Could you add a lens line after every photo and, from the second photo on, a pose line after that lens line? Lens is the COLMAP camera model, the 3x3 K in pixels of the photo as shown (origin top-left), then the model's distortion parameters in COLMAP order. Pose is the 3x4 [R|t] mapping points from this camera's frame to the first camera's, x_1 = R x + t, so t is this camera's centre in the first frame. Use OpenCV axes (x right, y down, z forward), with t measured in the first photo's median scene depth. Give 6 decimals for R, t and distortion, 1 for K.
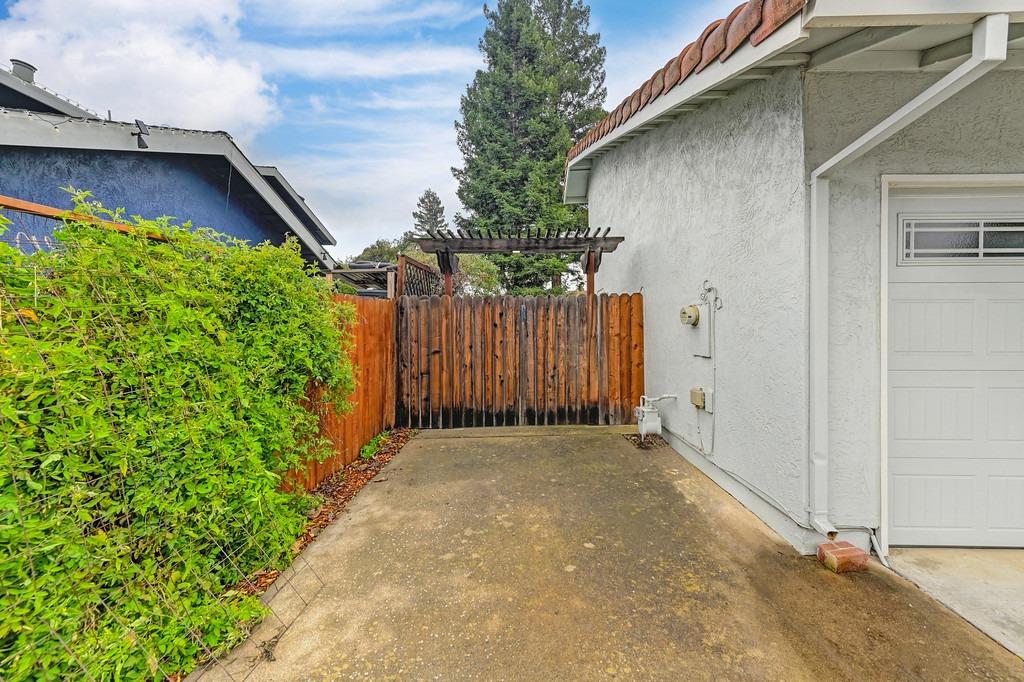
lens RADIAL K [[408.0, 0, 515.3], [0, 408.0, 331.6], [0, 0, 1]] dist [-0.000006, -0.000164]
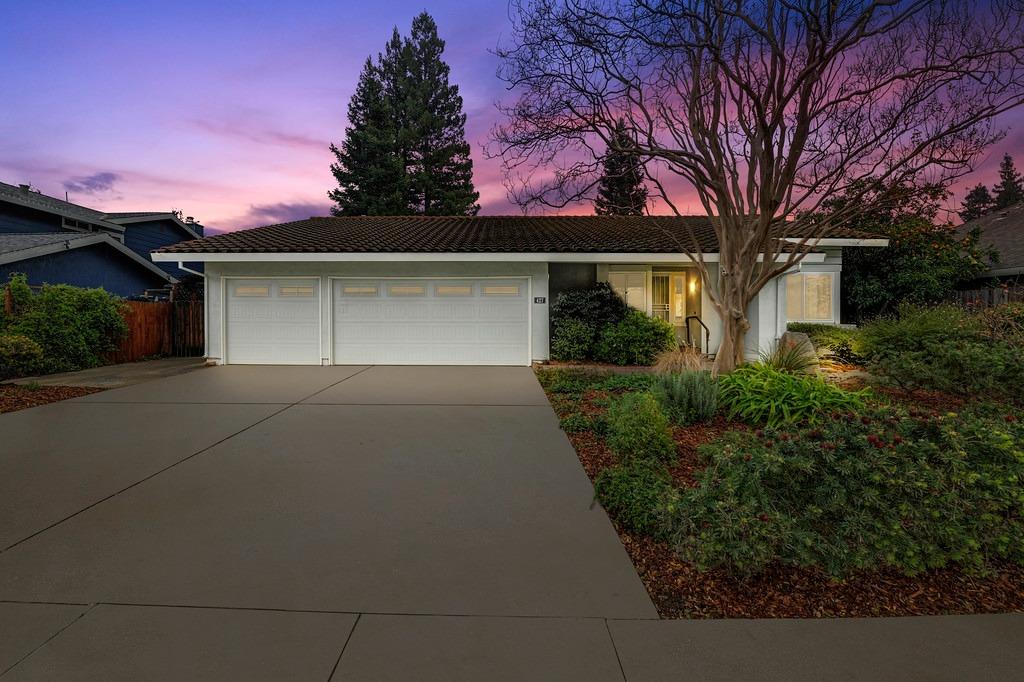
lens RADIAL K [[424.5, 0, 485.0], [0, 424.5, 326.3], [0, 0, 1]] dist [-0.015609, -0.000272]
pose [[0.999962, 0.008635, 0.001259, 1.533956], [-0.008623, 0.999918, -0.009504, 0.069266], [-0.001341, 0.009492, 0.999954, -1.458382]]
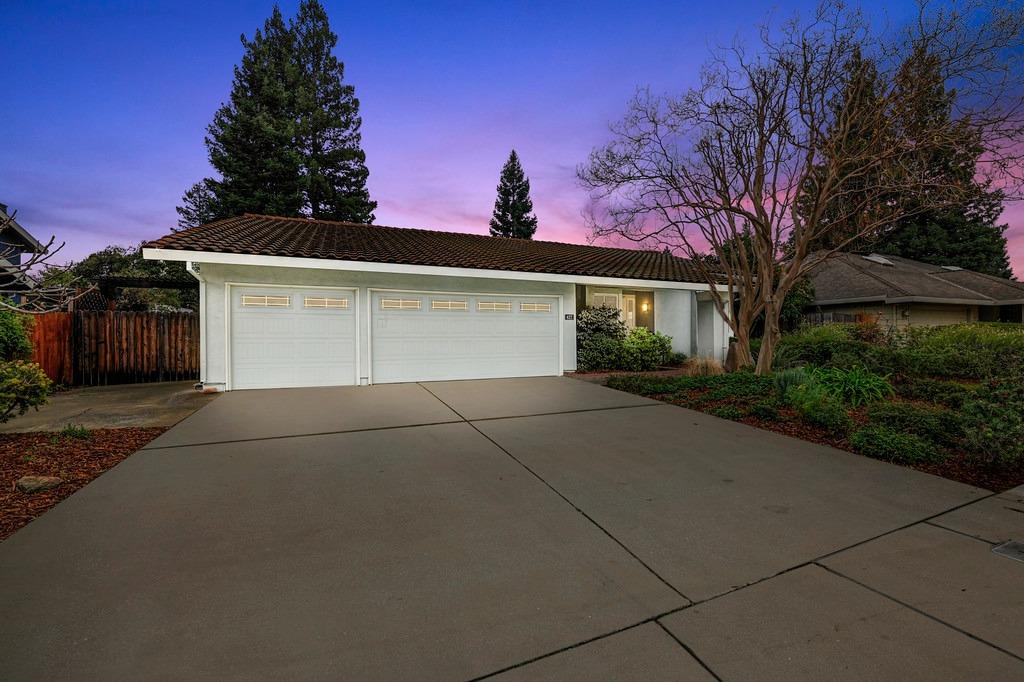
lens RADIAL K [[415.0, 0, 512.0], [0, 415.0, 341.0], [0, 0, 1]] dist [-0.022200, -0.000420]
pose [[0.911927, -0.001867, 0.410348, 0.711364], [0.005218, 0.999962, -0.007045, 0.067223], [-0.410319, 0.008565, 0.911902, -1.351264]]
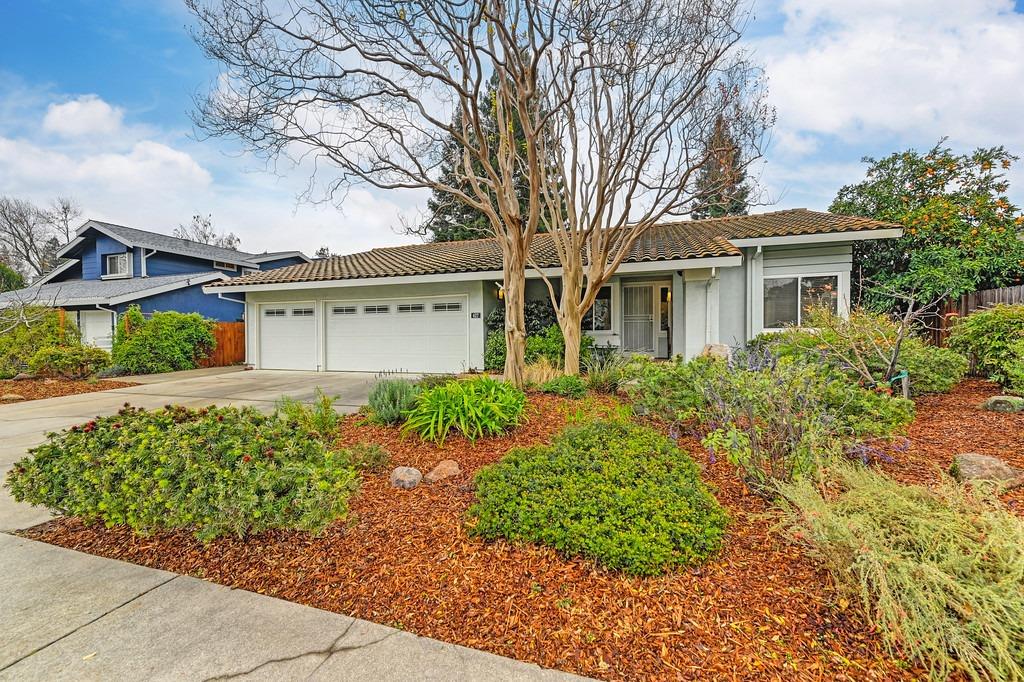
lens RADIAL K [[402.2, 0, 512.0], [0, 402.2, 341.0], [0, 0, 1]] dist [0.011609, -0.000019]
pose [[0.956113, 0.004114, -0.292969, 2.479228], [-0.003964, 0.999992, 0.001106, 0.057901], [0.292971, 0.000104, 0.956121, -1.413637]]
